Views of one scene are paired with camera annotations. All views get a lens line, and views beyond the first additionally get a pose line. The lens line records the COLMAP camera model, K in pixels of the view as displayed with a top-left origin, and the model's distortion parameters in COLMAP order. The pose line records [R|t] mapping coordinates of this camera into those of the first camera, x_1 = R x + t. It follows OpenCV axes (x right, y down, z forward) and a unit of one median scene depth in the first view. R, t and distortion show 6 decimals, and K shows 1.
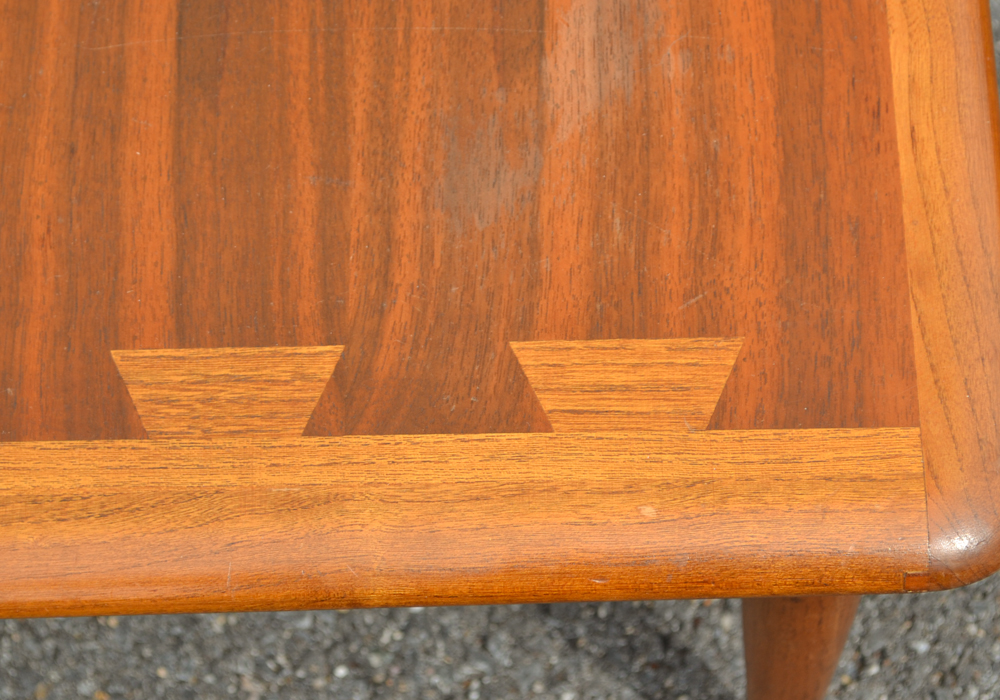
lens RADIAL K [[3329.7, 0, 502.8], [0, 3329.7, 280.5], [0, 0, 1]] dist [0.008769, 1.372338]
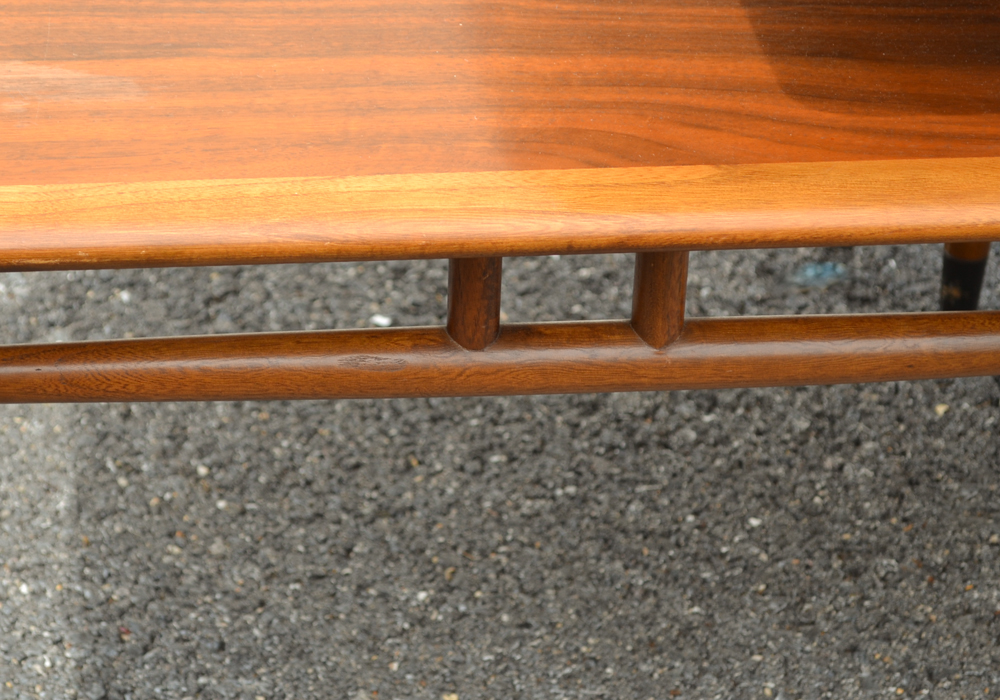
lens RADIAL K [[3347.8, 0, 373.3], [0, 3347.8, 350.4], [0, 0, 1]] dist [0.021467, 0.378220]
pose [[0.073980, 0.546484, -0.834196, 1.258773], [-0.904769, 0.388591, 0.174329, -0.399251], [0.419429, 0.741857, 0.523189, 0.452678]]
